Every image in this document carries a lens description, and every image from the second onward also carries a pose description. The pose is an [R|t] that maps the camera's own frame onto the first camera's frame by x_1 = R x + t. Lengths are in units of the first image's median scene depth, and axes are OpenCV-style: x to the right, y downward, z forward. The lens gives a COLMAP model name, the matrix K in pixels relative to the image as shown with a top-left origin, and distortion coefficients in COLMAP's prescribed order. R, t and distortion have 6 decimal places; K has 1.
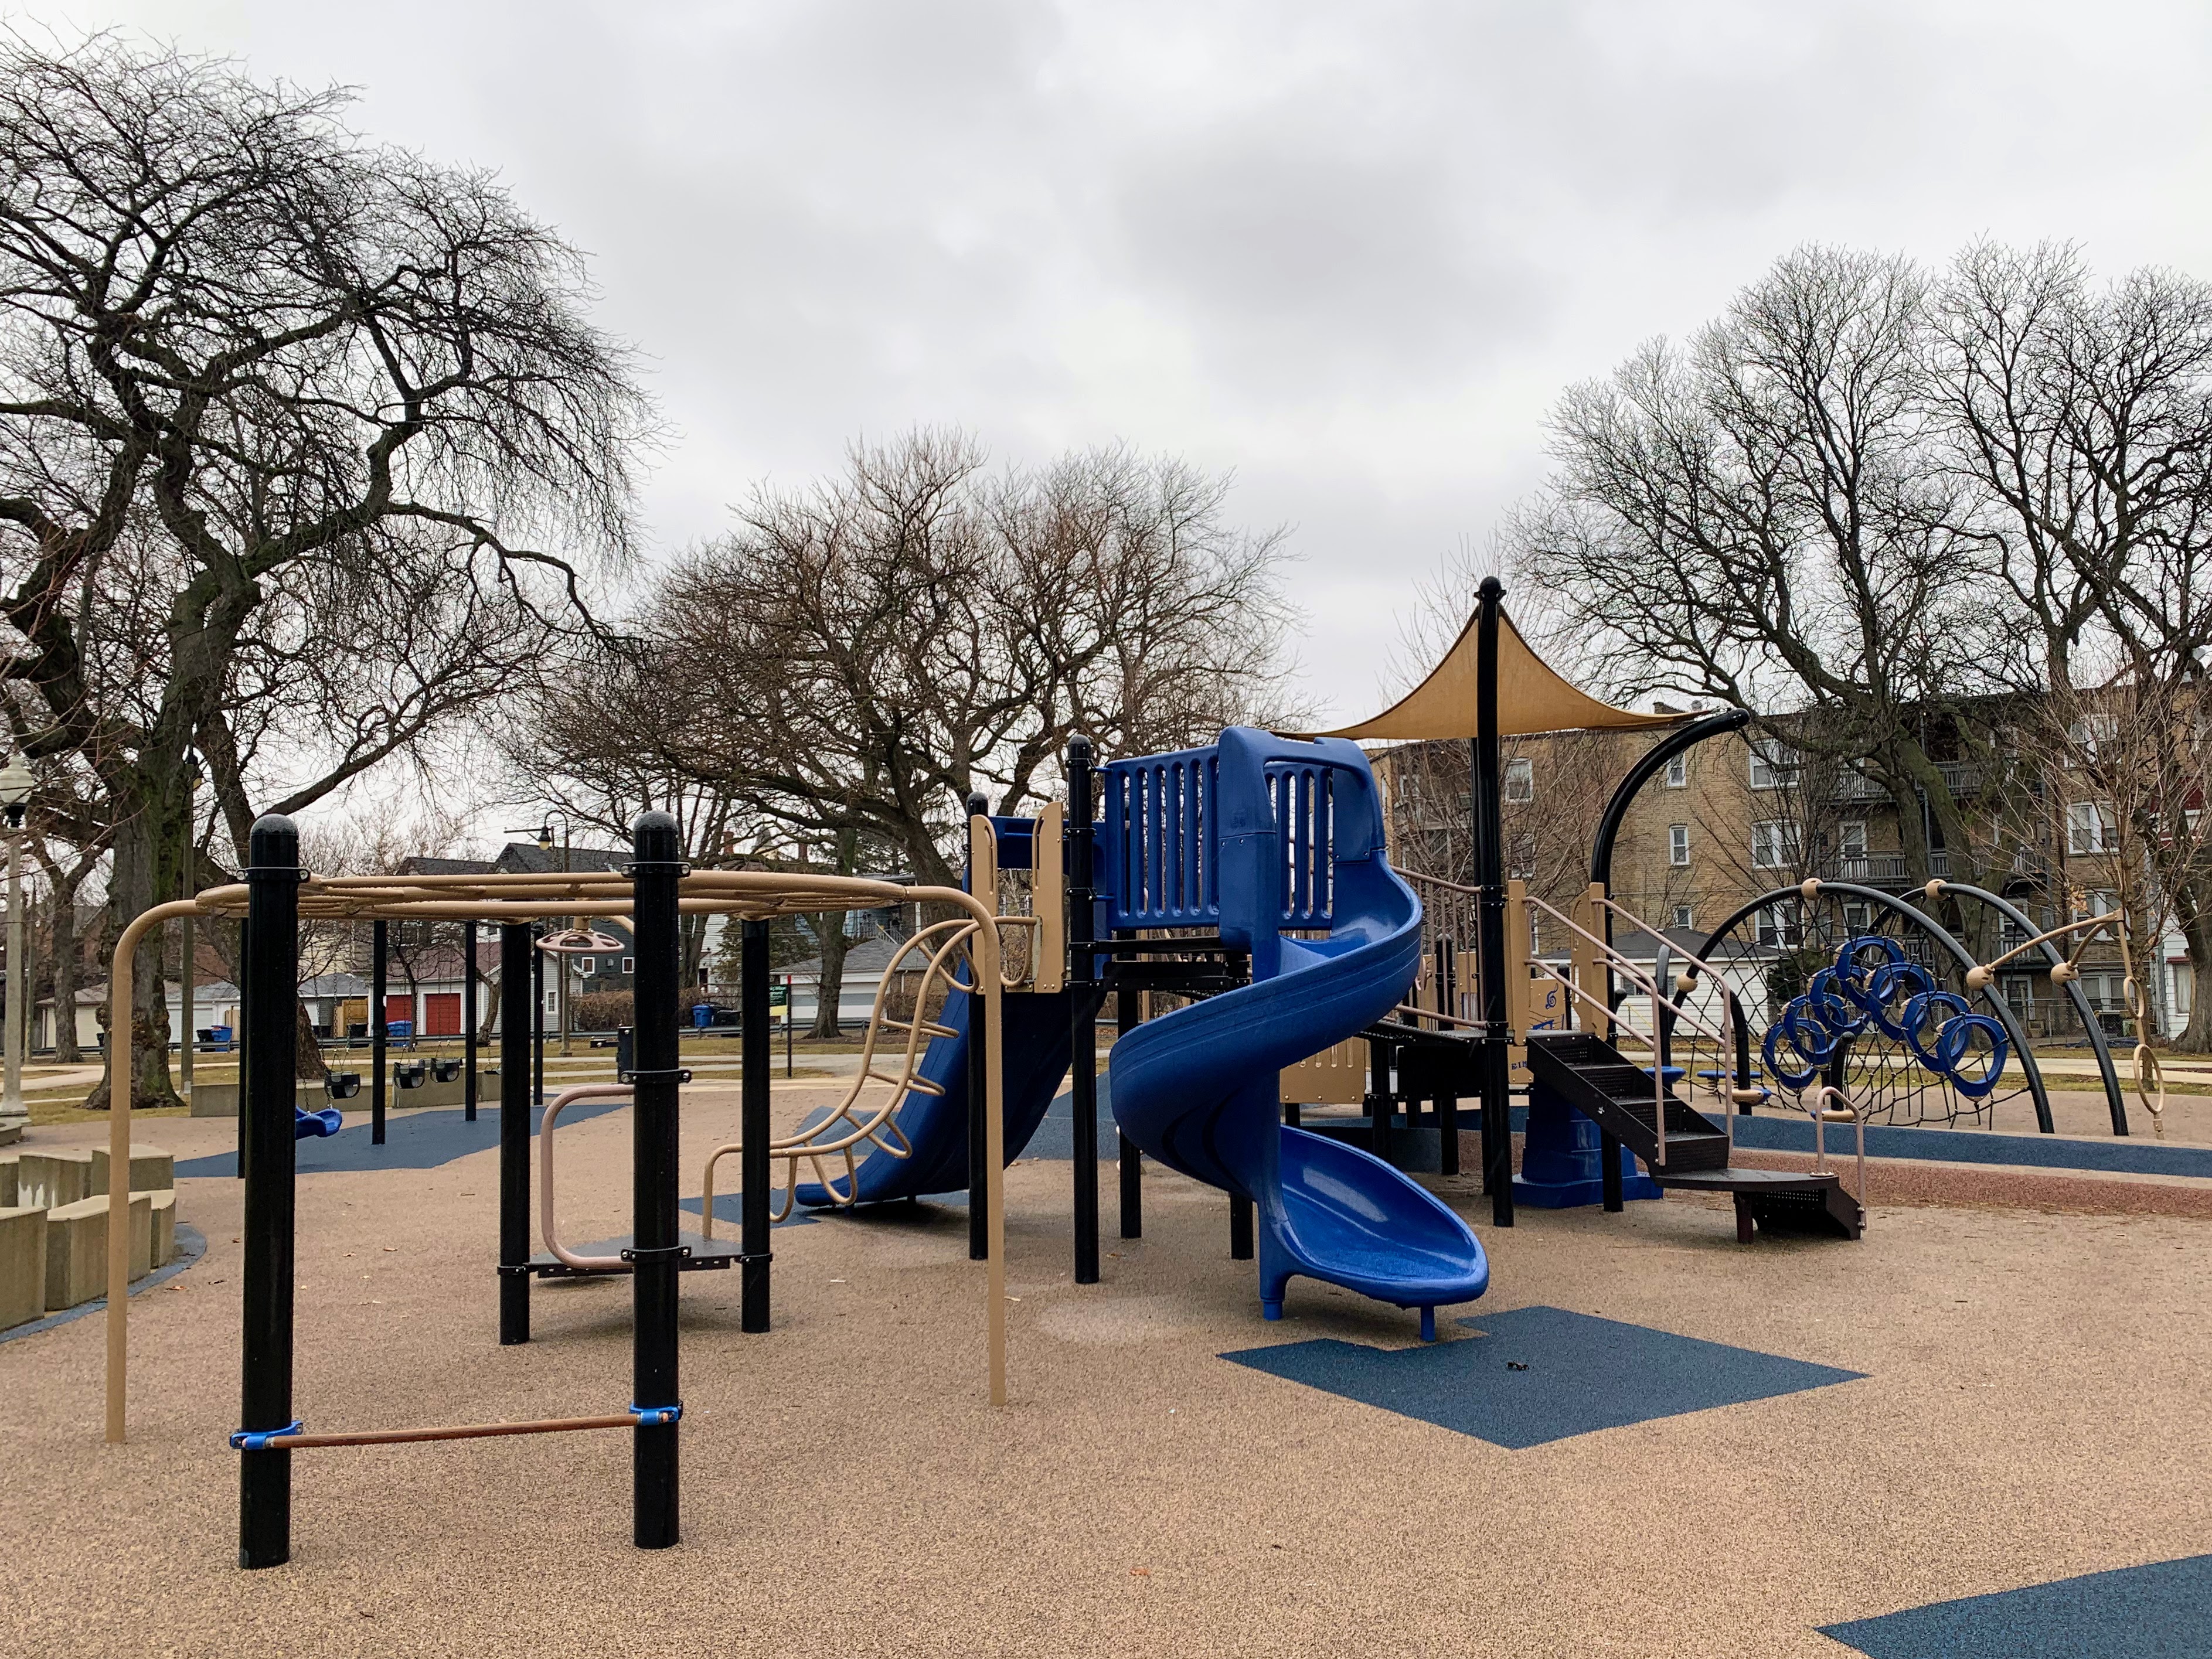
lens RADIAL K [[1653.8, 0, 1119.7], [0, 1653.8, 849.3], [0, 0, 1]] dist [0.016209, -0.025680]
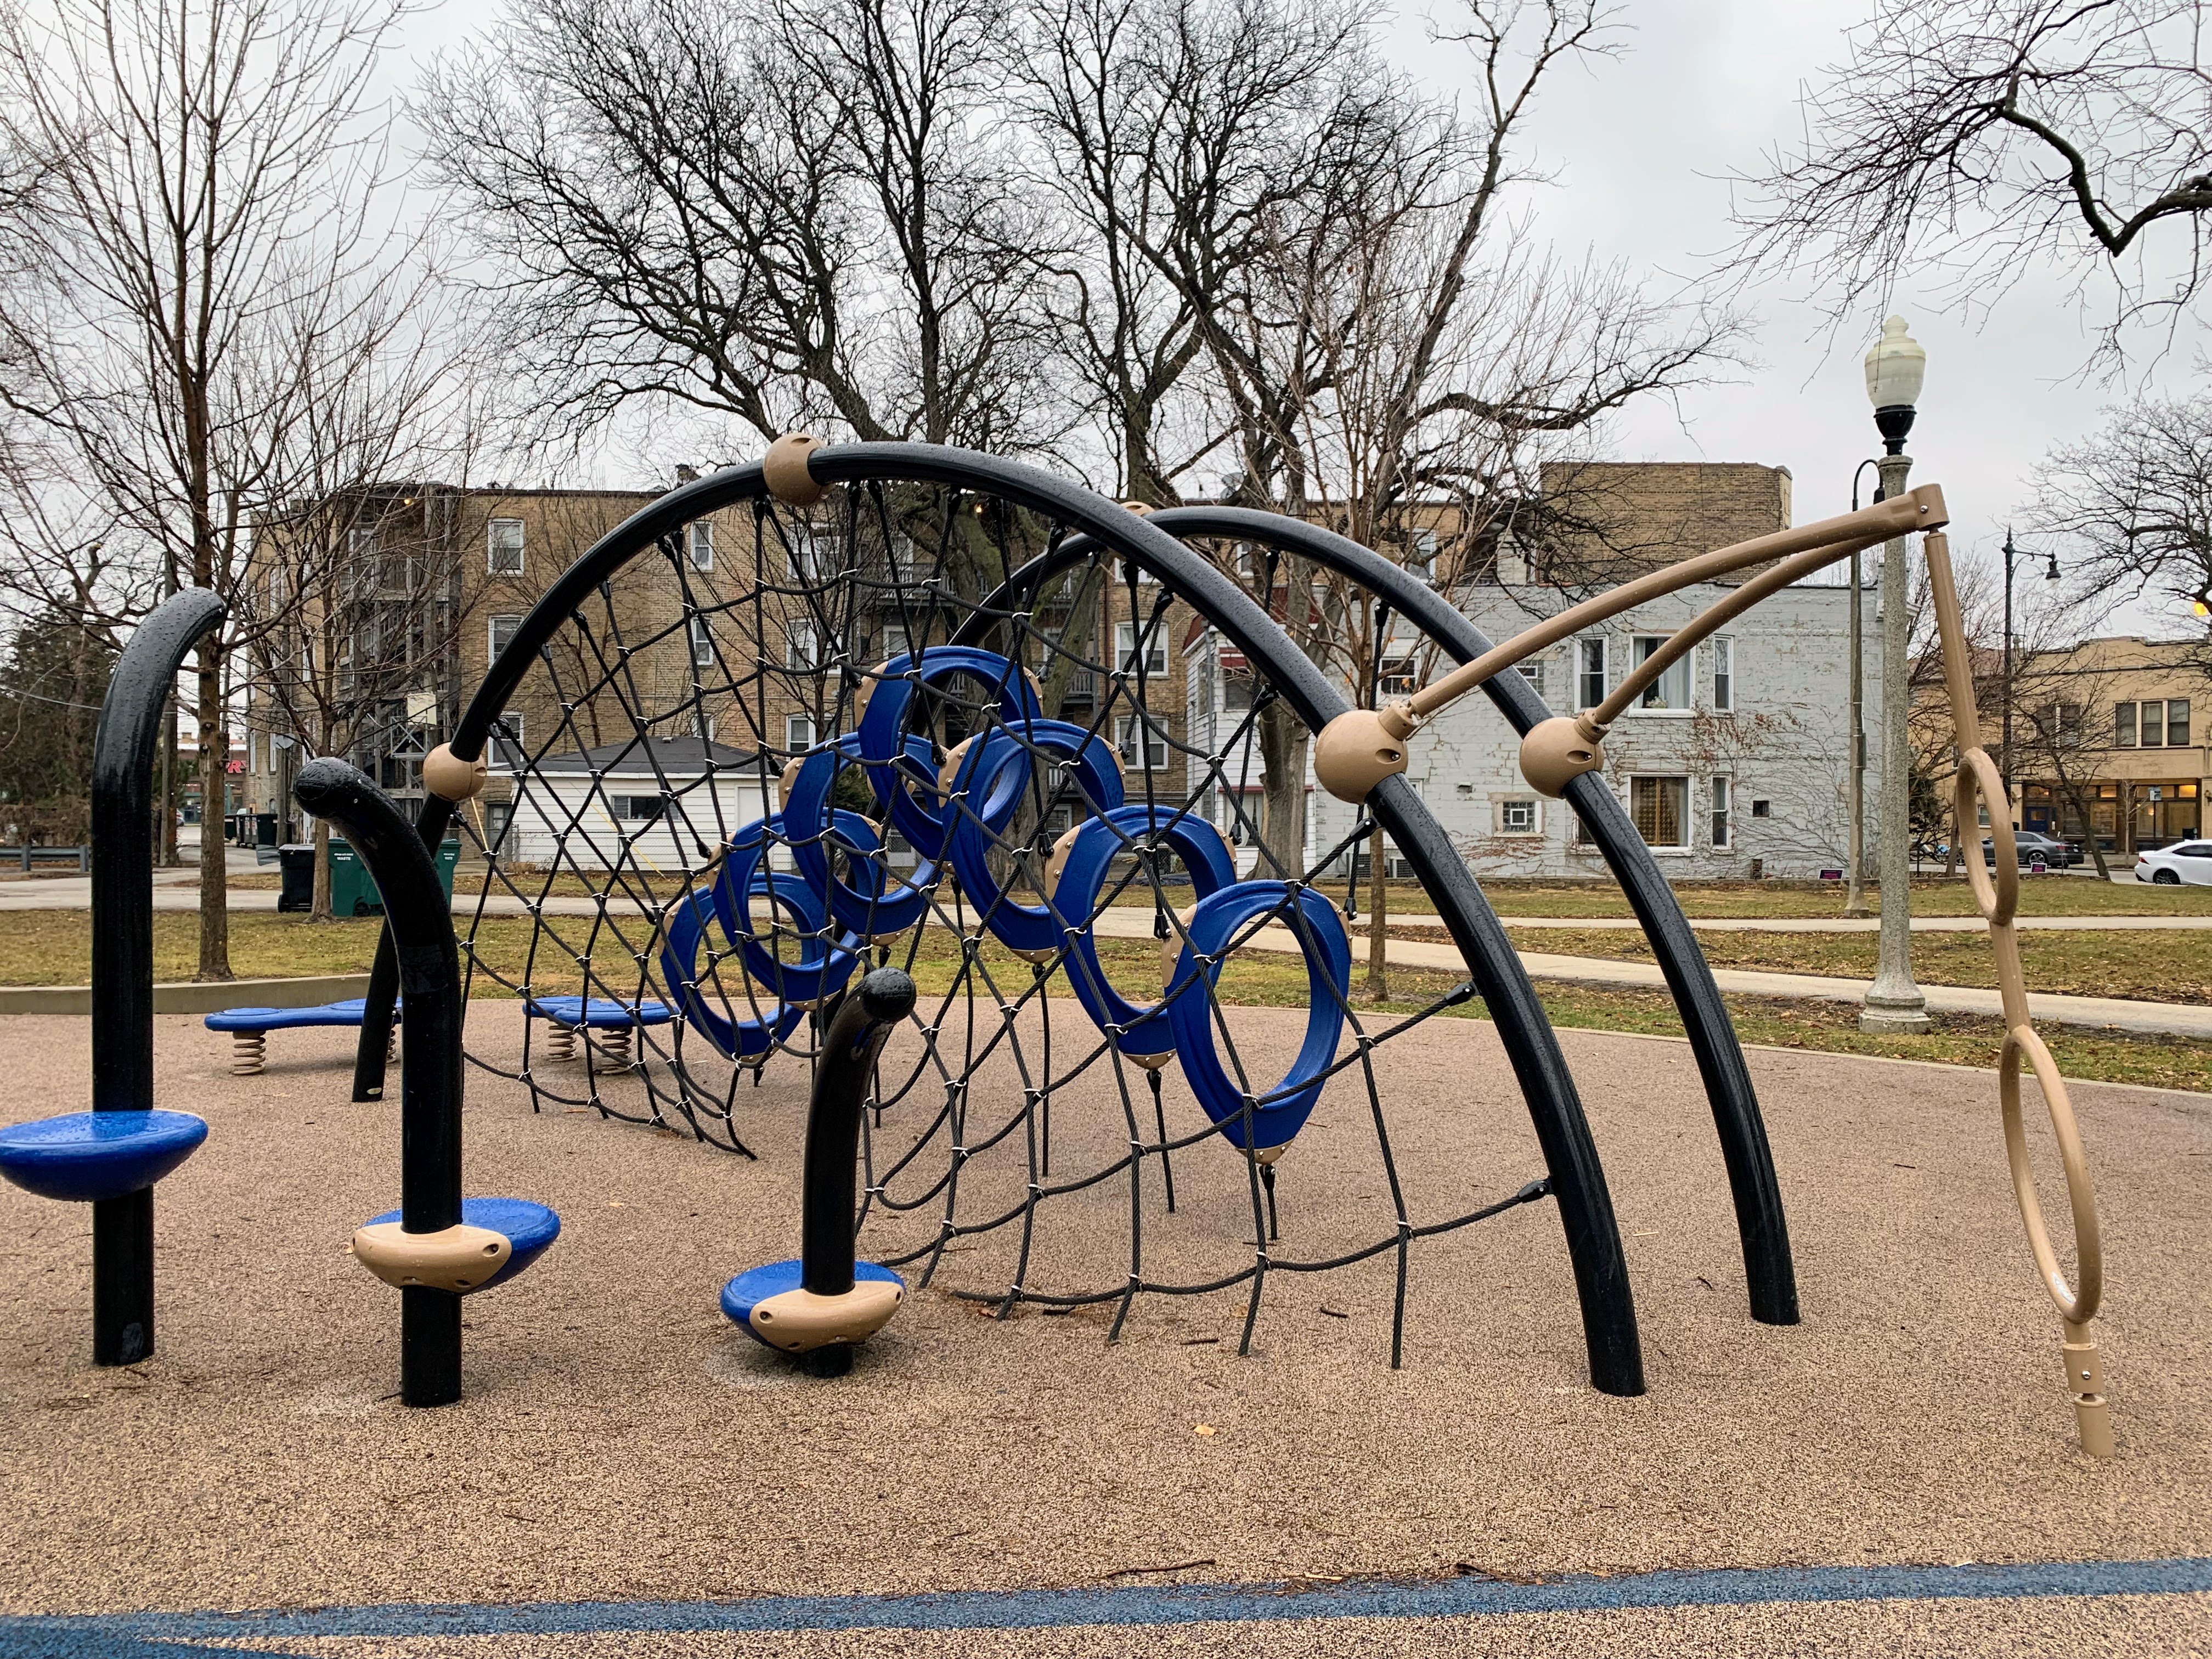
lens RADIAL K [[1654.0, 0, 1114.1], [0, 1654.0, 824.1], [0, 0, 1]] dist [0.016209, -0.025680]
pose [[0.852029, 0.010815, 0.523383, 0.122998], [-0.052569, 0.996500, 0.064987, 0.027029], [-0.520849, -0.082884, 0.849616, 0.280273]]
